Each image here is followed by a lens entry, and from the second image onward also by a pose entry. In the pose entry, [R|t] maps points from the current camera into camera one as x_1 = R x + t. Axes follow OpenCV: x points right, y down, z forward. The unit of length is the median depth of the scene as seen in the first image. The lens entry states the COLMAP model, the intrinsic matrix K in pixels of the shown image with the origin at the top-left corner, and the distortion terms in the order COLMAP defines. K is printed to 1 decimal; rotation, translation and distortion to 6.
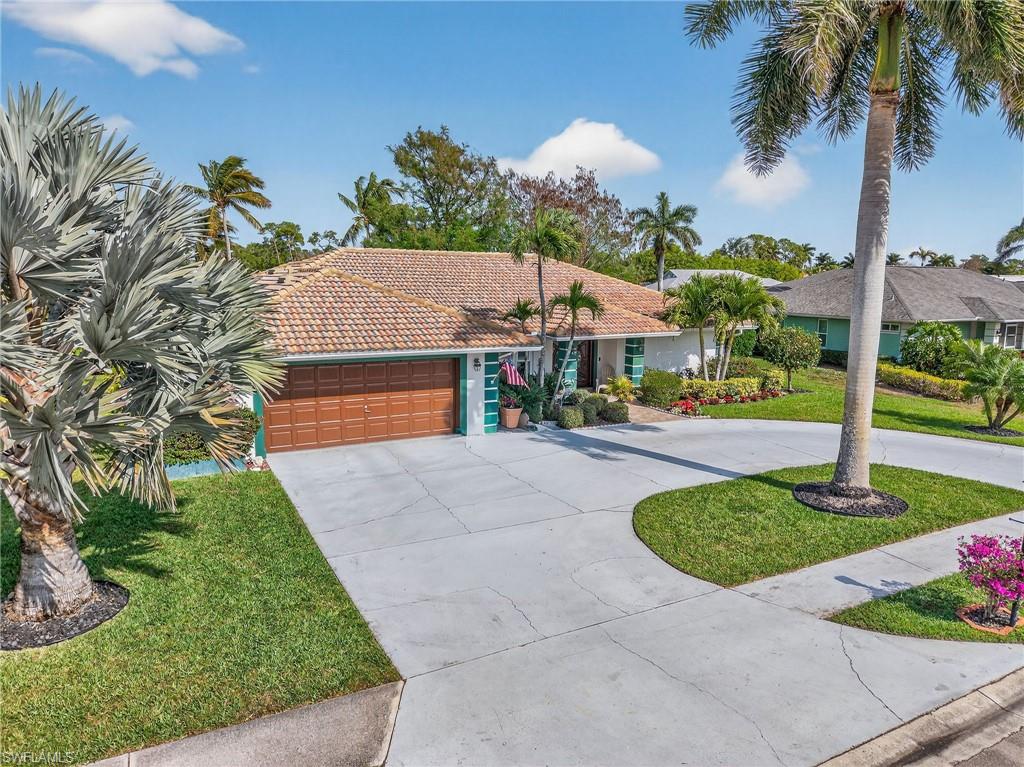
lens RADIAL K [[646.6, 0, 512.0], [0, 646.6, 383.5], [0, 0, 1]] dist [0.017948, -0.001518]
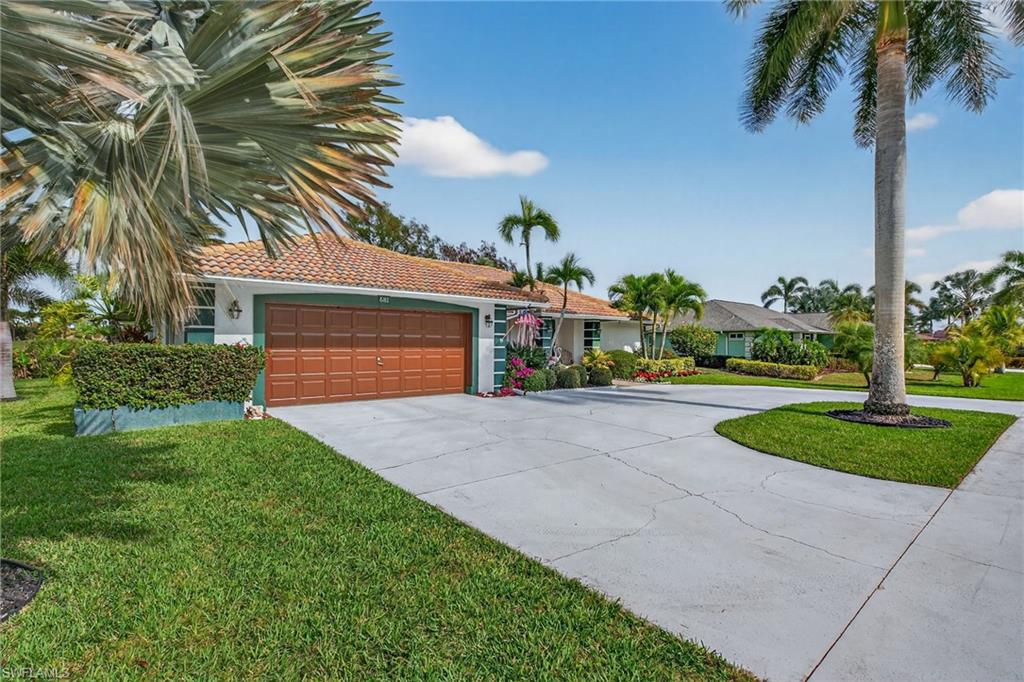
lens RADIAL K [[460.6, 0, 512.9], [0, 460.6, 345.9], [0, 0, 1]] dist [0.000502, 0.000440]
pose [[0.976826, -0.003305, 0.214008, -0.194594], [0.035200, 0.988747, -0.145400, 0.129864], [-0.211119, 0.149563, 0.965950, 0.347198]]
